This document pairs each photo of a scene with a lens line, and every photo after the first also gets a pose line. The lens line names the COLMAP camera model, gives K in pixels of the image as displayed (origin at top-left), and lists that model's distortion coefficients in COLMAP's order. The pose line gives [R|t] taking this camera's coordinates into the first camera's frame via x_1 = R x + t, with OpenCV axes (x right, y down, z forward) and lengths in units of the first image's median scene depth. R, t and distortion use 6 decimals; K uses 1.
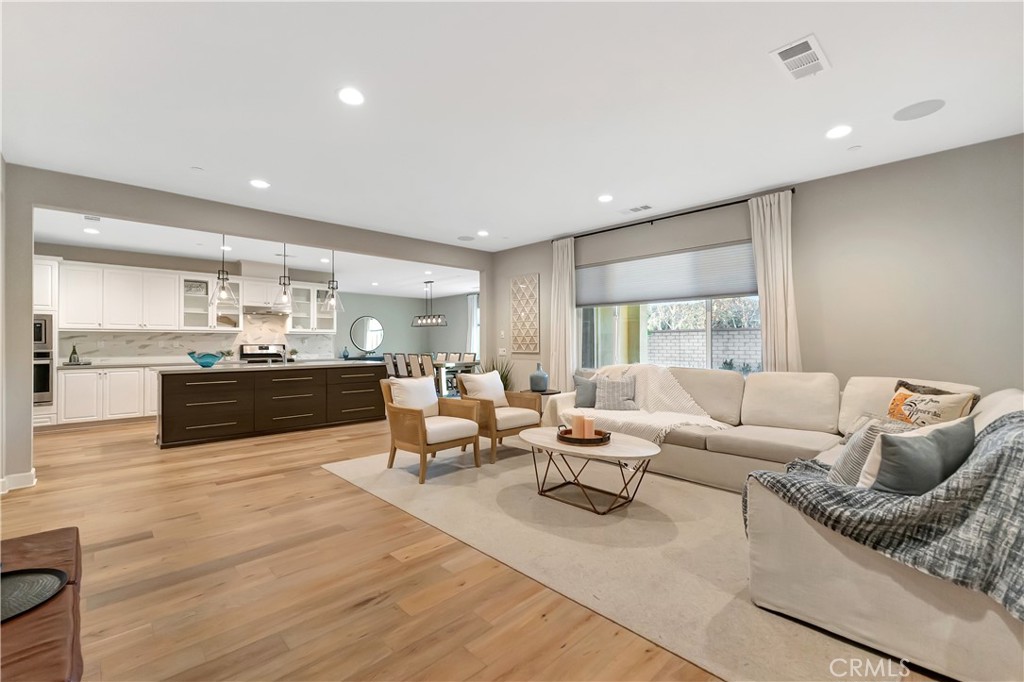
lens RADIAL K [[438.2, 0, 515.5], [0, 438.2, 344.8], [0, 0, 1]] dist [0.003389, 0.000239]
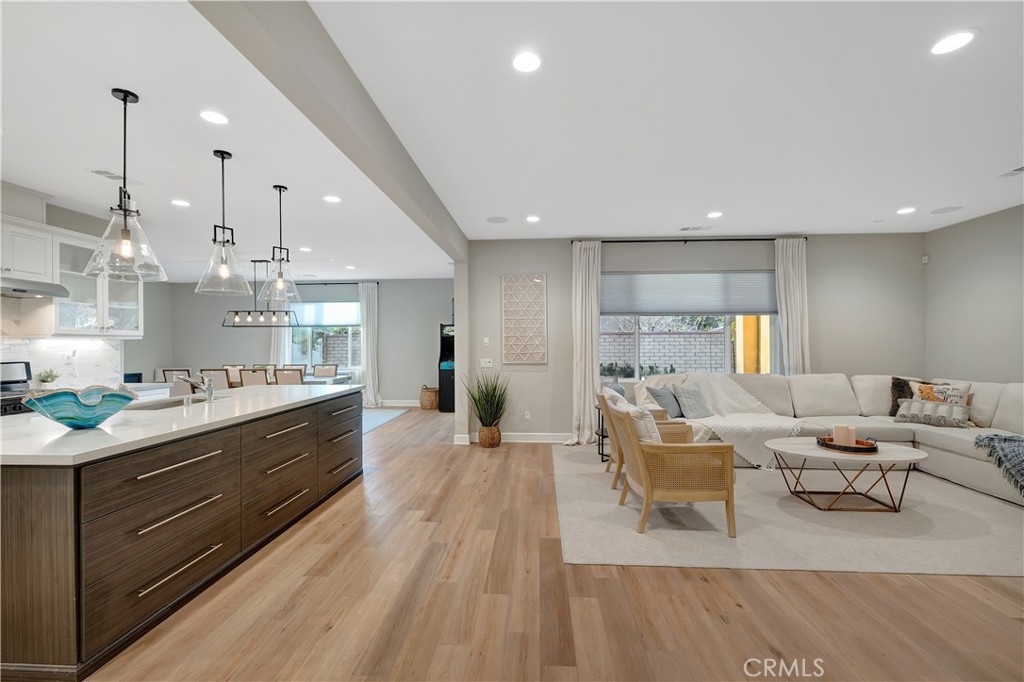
lens RADIAL K [[437.0, 0, 511.2], [0, 437.0, 346.2], [0, 0, 1]] dist [0.001353, 0.000476]
pose [[0.740076, -0.006105, 0.672496, -0.612617], [0.005547, 0.999980, 0.002973, -0.020212], [-0.672501, 0.001530, 0.740095, 0.401217]]
